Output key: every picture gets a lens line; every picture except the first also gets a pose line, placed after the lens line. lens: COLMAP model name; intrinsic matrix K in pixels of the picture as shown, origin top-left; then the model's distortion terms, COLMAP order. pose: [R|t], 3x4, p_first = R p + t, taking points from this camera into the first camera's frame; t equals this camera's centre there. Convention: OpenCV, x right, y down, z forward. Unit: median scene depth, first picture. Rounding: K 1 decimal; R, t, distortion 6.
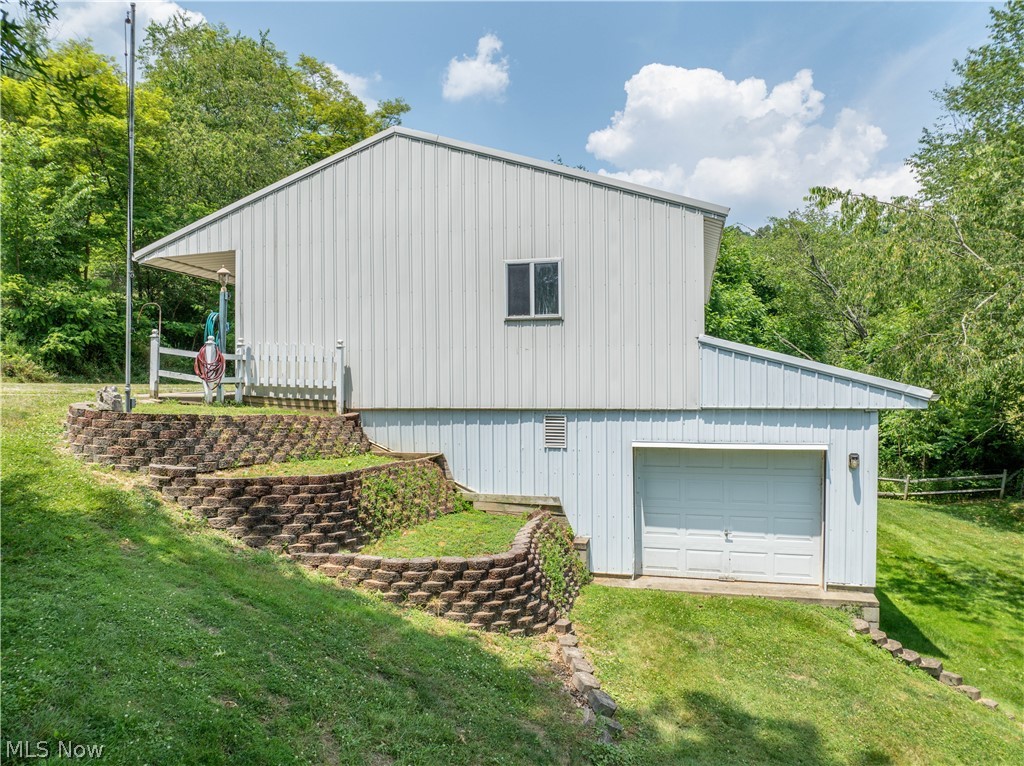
lens RADIAL K [[723.0, 0, 501.9], [0, 723.0, 387.4], [0, 0, 1]] dist [-0.028752, 0.005699]
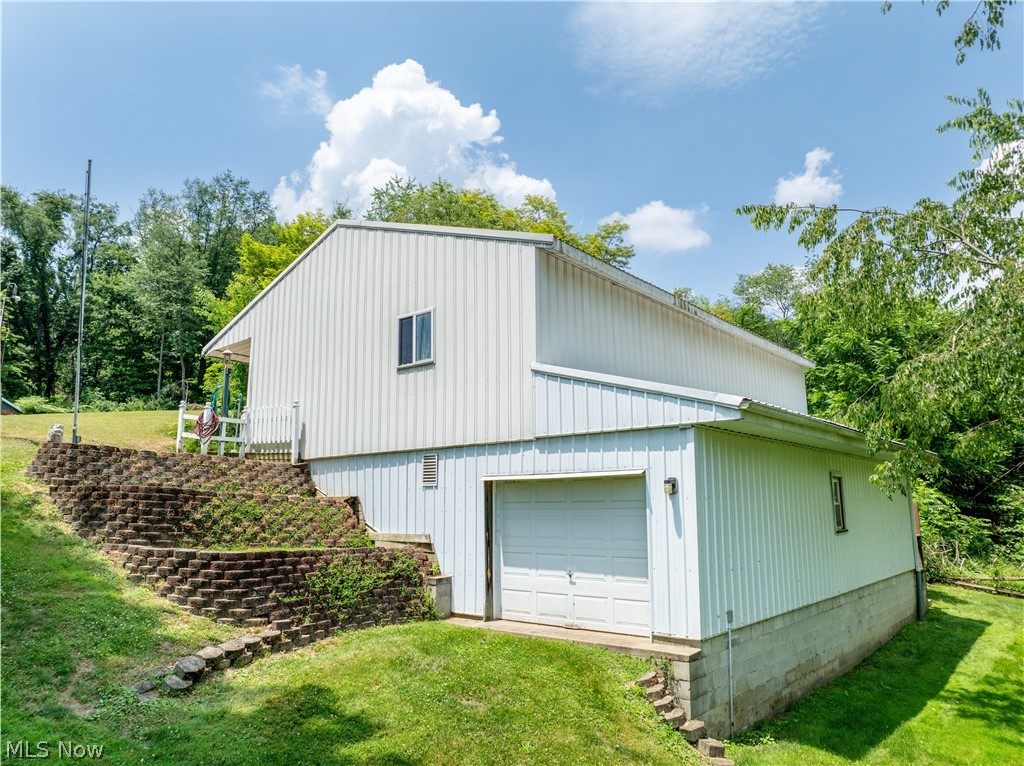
lens RADIAL K [[723.0, 0, 501.9], [0, 723.0, 387.4], [0, 0, 1]] dist [-0.028752, 0.005699]
pose [[0.898514, -0.072624, -0.432895, 0.639478], [-0.004318, 0.984708, -0.174162, 0.127291], [0.438923, 0.158356, 0.884460, 0.114374]]
